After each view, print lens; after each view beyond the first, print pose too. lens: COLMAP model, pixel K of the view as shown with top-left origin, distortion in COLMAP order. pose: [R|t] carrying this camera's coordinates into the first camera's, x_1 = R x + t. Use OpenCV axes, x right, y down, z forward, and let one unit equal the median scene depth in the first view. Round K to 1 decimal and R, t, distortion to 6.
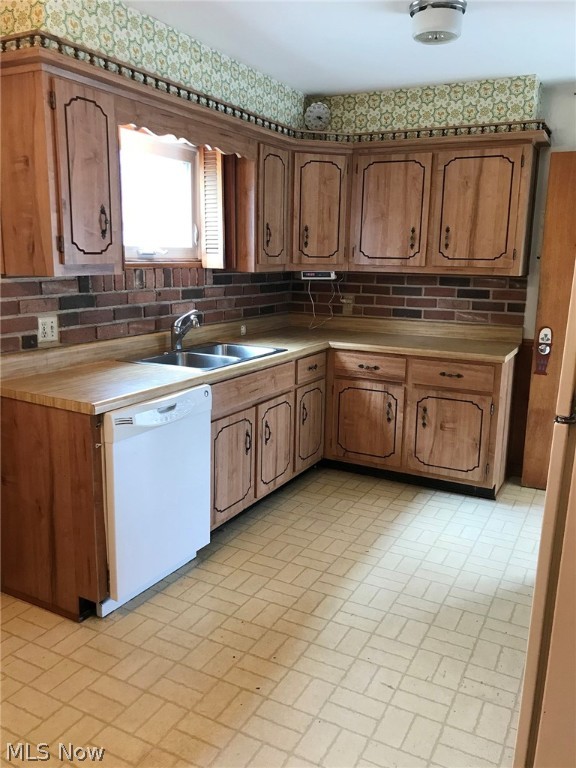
lens RADIAL K [[625.0, 0, 292.3], [0, 625.0, 385.2], [0, 0, 1]] dist [-0.012771, -0.002702]
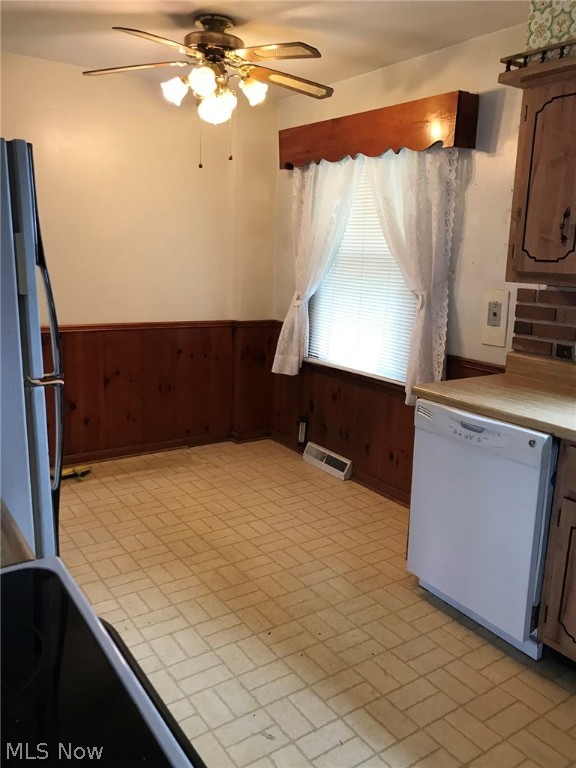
lens RADIAL K [[625.0, 0, 293.0], [0, 625.0, 383.7], [0, 0, 1]] dist [-0.012771, -0.002702]
pose [[-0.466023, 0.151853, -0.871644, 0.709023], [-0.223807, 0.932890, 0.282181, -0.222785], [0.855998, 0.326583, -0.400763, 1.130454]]
